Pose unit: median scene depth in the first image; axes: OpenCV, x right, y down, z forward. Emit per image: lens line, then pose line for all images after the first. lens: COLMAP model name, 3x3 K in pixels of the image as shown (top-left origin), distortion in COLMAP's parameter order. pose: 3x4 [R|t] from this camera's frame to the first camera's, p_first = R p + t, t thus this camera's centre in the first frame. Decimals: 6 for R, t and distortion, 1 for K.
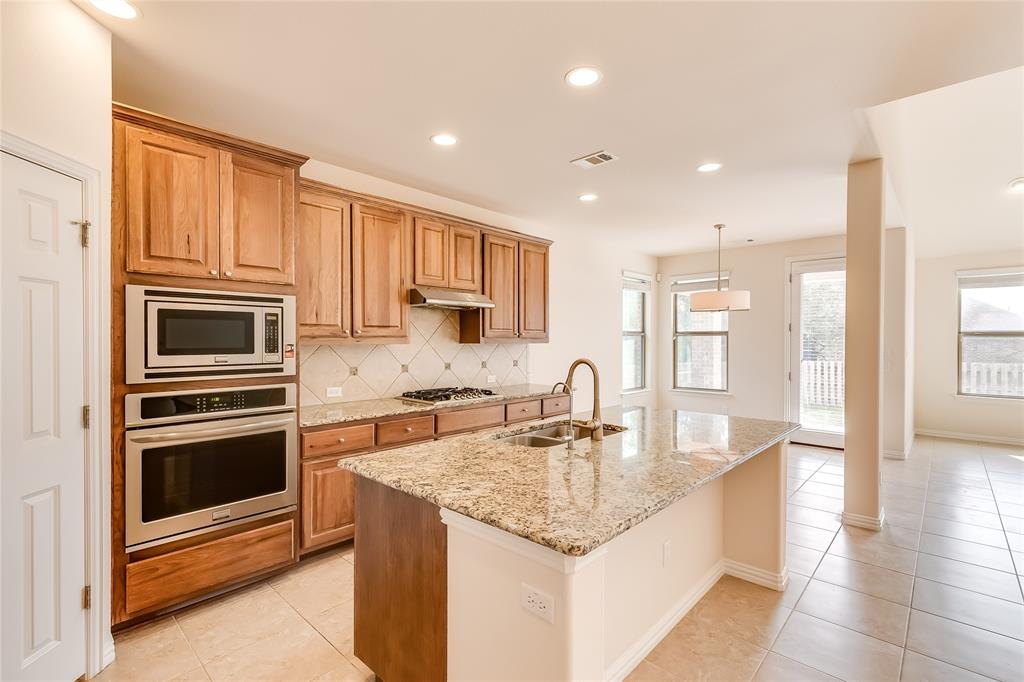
lens RADIAL K [[467.3, 0, 512.0], [0, 467.3, 341.0], [0, 0, 1]] dist [0.002079, 0.000446]
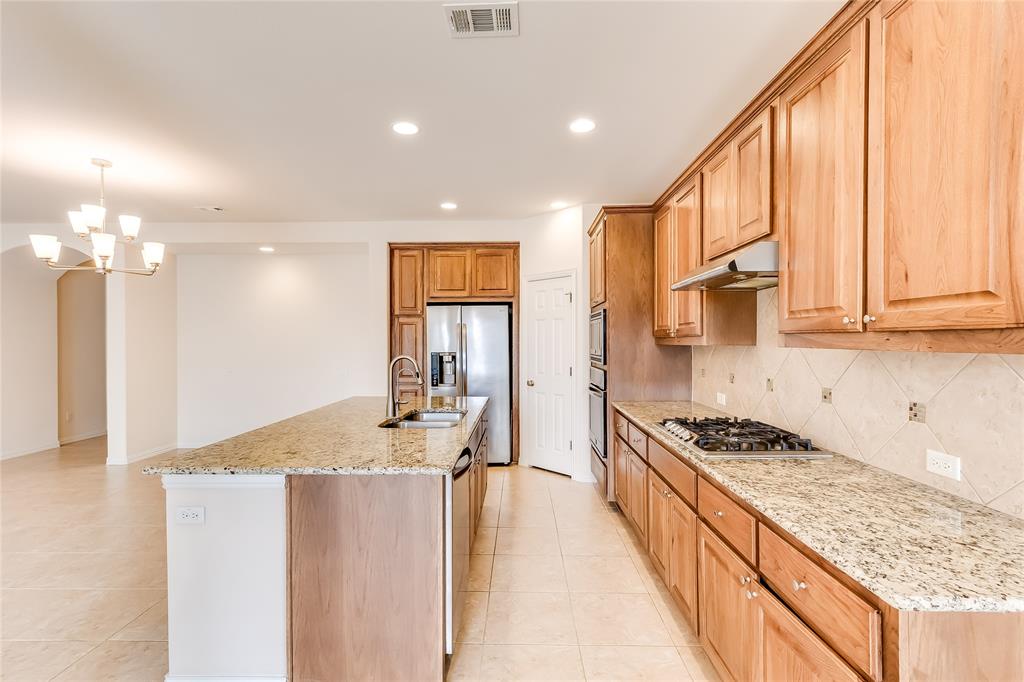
lens RADIAL K [[467.3, 0, 512.0], [0, 467.3, 341.0], [0, 0, 1]] dist [0.002079, 0.000446]
pose [[-0.744633, -0.001567, -0.667472, 0.685346], [-0.003670, 0.999992, 0.001746, -0.000663], [0.667464, 0.003750, -0.744633, 1.873288]]
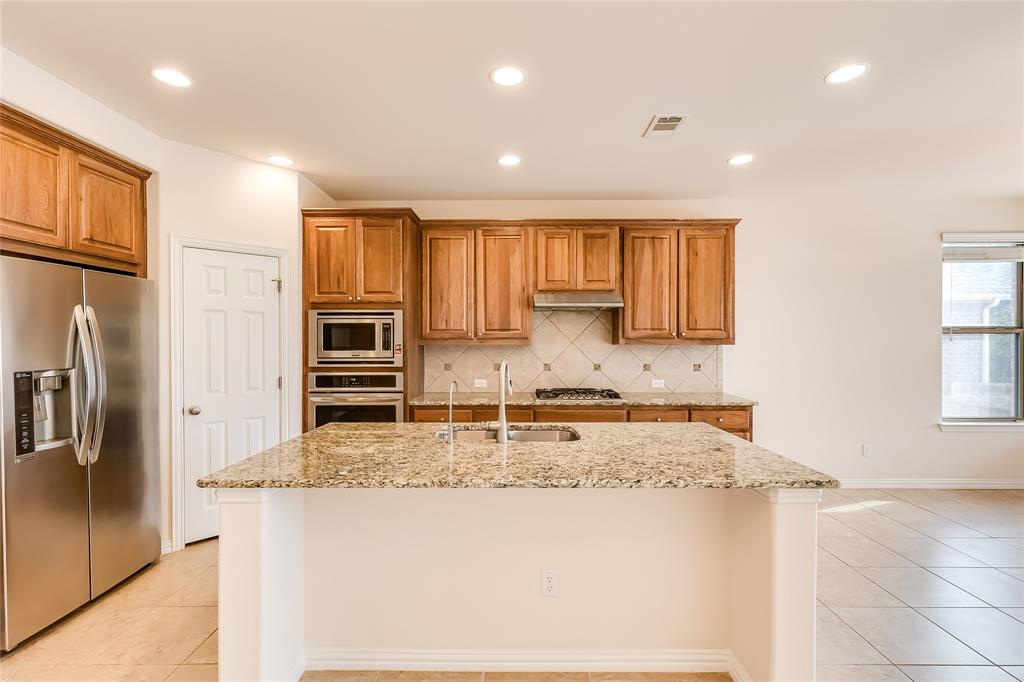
lens RADIAL K [[467.3, 0, 512.0], [0, 467.3, 341.0], [0, 0, 1]] dist [0.002079, 0.000446]
pose [[0.676551, -0.003457, -0.736388, 0.788715], [0.000806, 0.999992, -0.003955, 0.002322], [0.736395, 0.002082, 0.676548, 0.301697]]
